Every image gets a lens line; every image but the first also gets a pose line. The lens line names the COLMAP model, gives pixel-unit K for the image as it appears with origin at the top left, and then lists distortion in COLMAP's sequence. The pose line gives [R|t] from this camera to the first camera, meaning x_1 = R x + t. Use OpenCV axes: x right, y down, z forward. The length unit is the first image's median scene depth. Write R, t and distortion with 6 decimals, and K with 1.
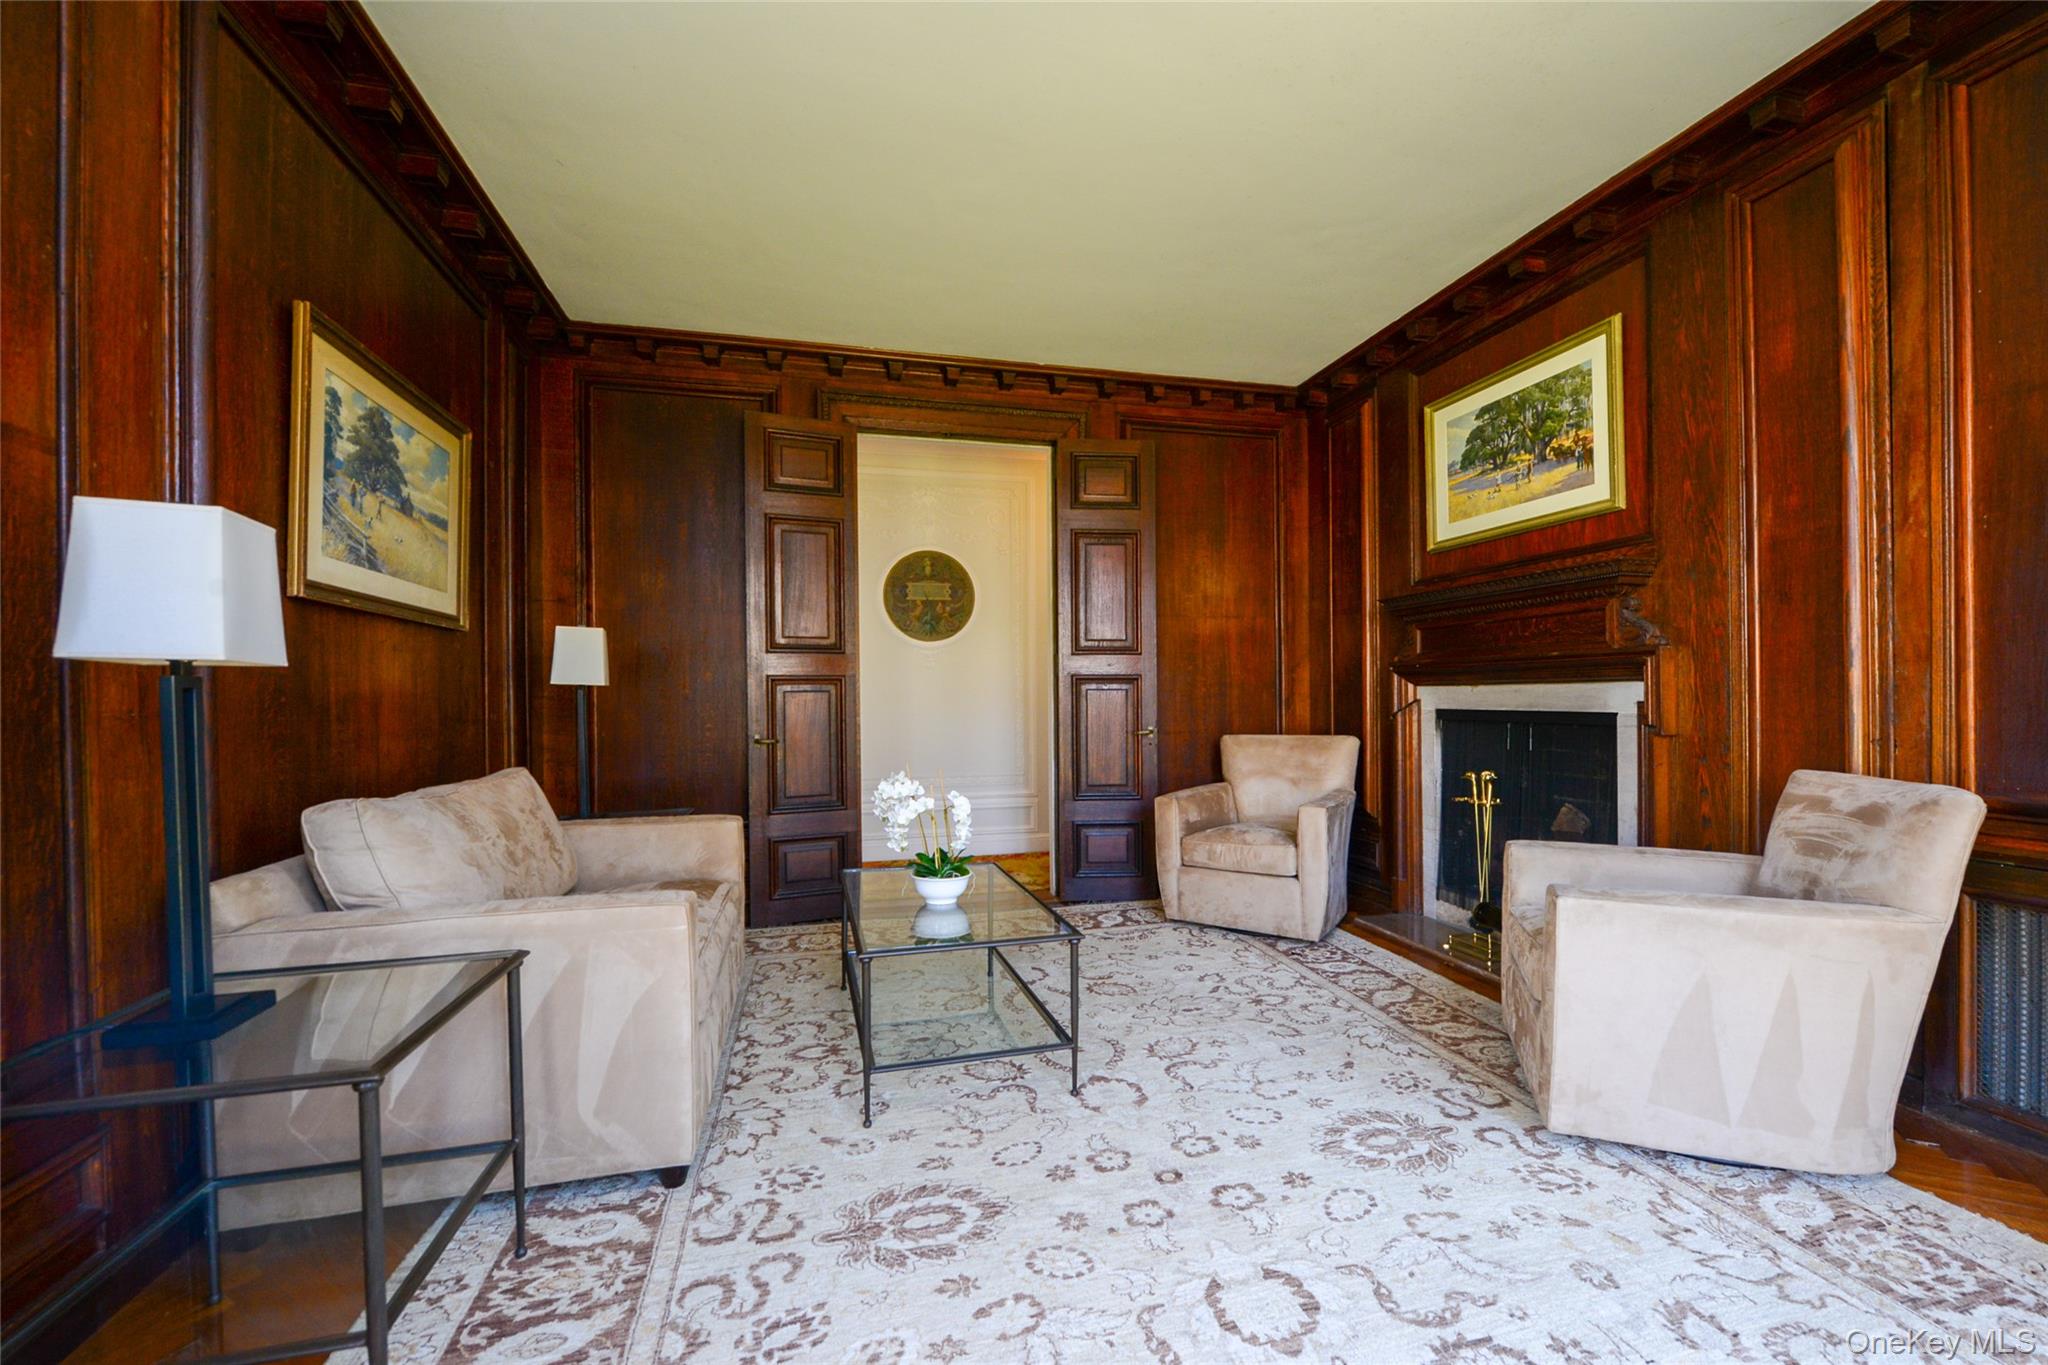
lens RADIAL K [[806.5, 0, 1024.7], [0, 806.5, 692.8], [0, 0, 1]] dist [-0.004273, -0.000088]
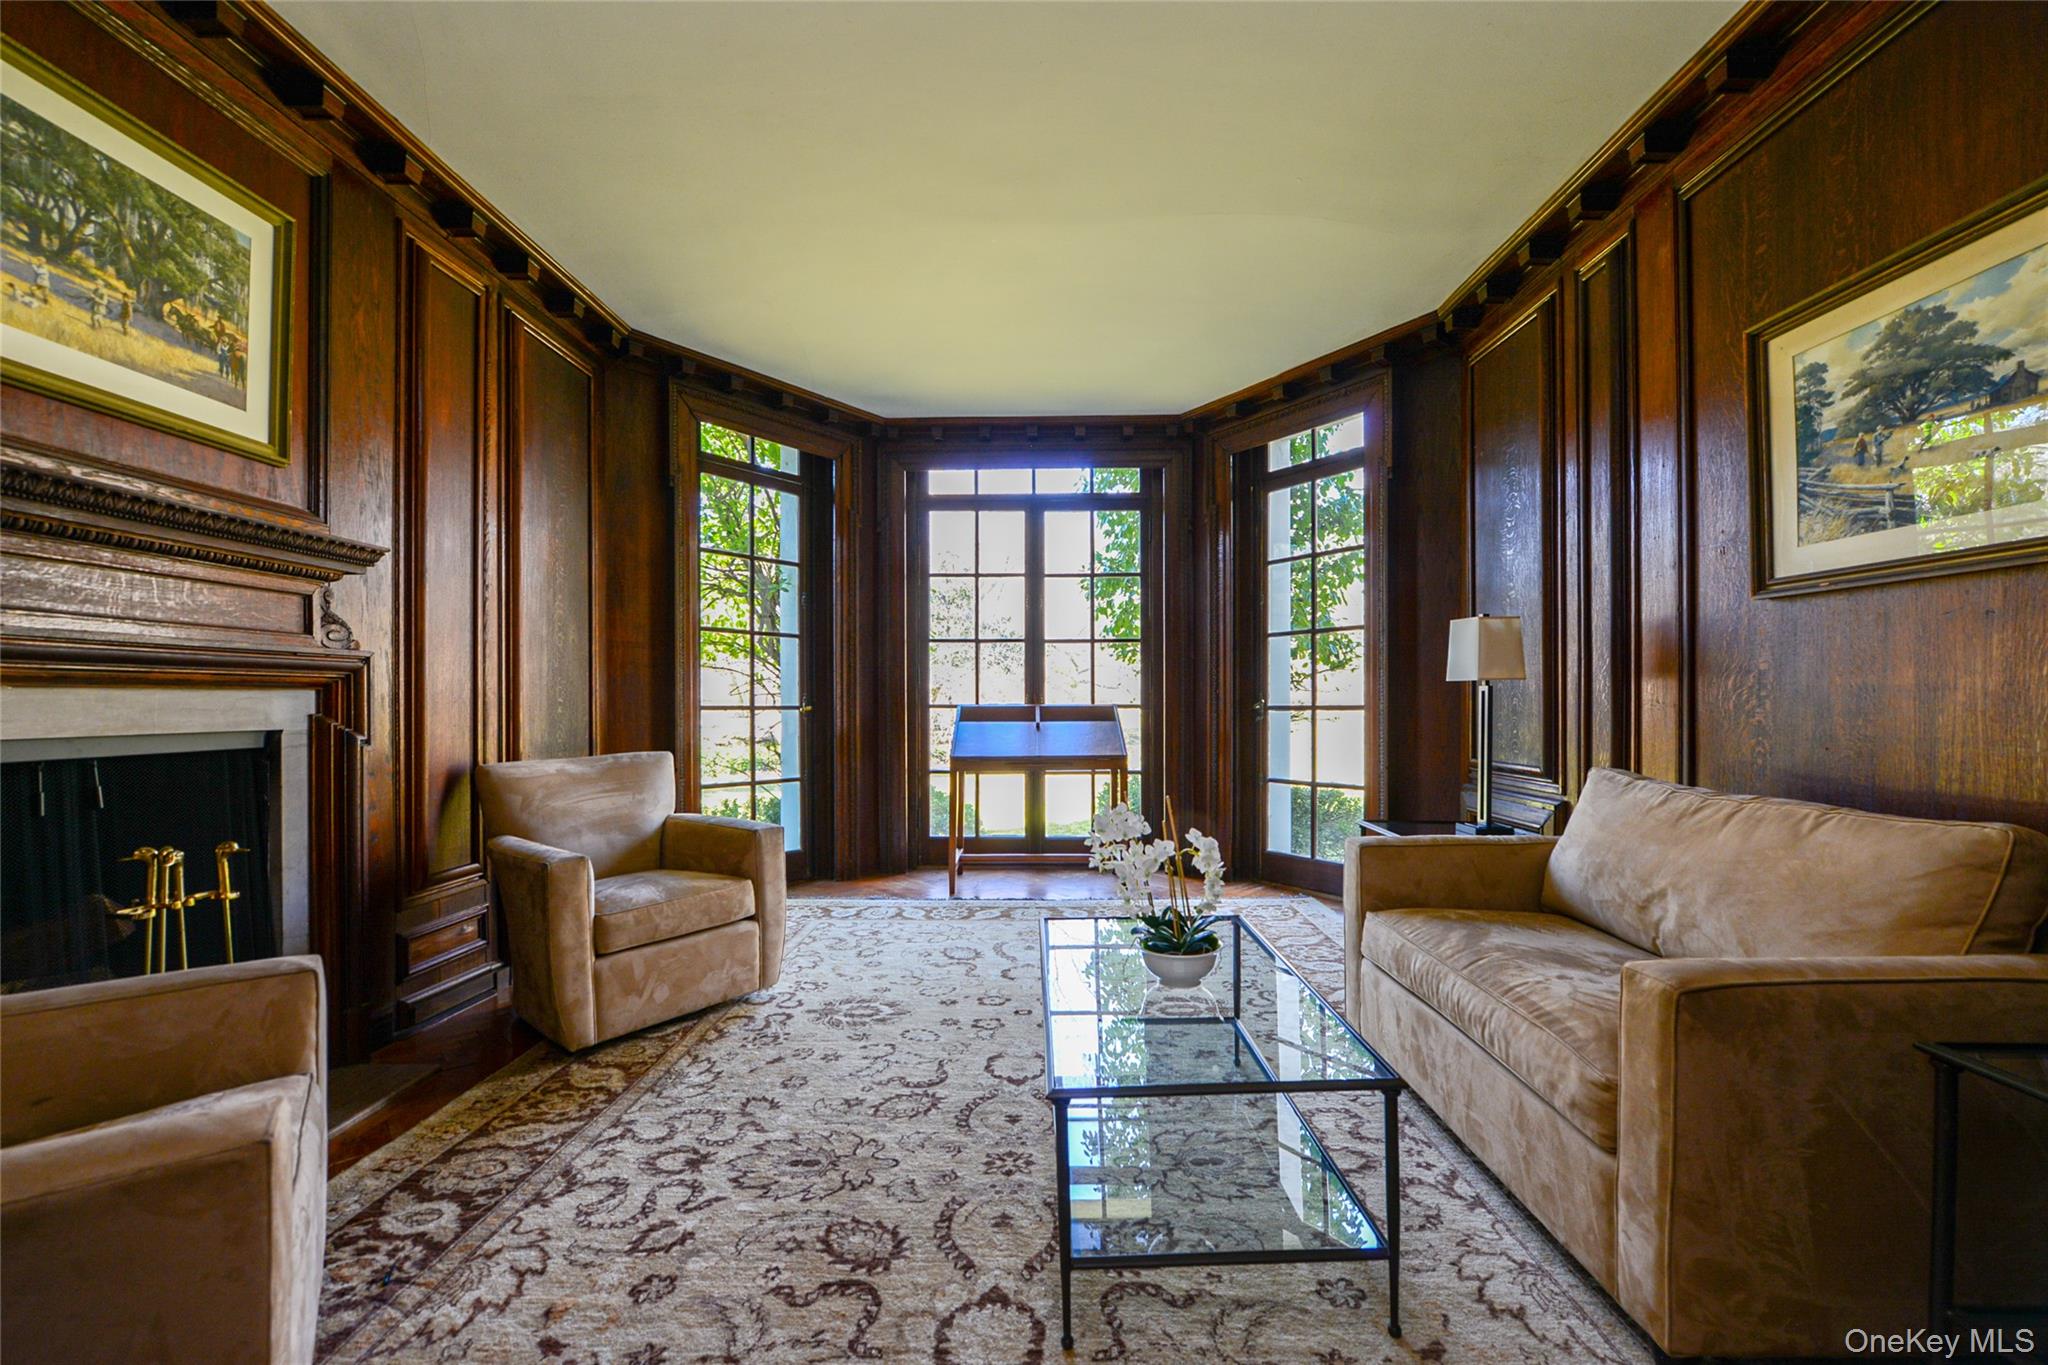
lens RADIAL K [[806.5, 0, 1033.2], [0, 806.5, 695.6], [0, 0, 1]] dist [-0.004273, -0.000088]
pose [[-0.965599, 0.012587, 0.259731, -0.152760], [0.010008, 0.999887, -0.011250, 0.007608], [-0.259843, -0.008263, -0.965615, 1.535210]]
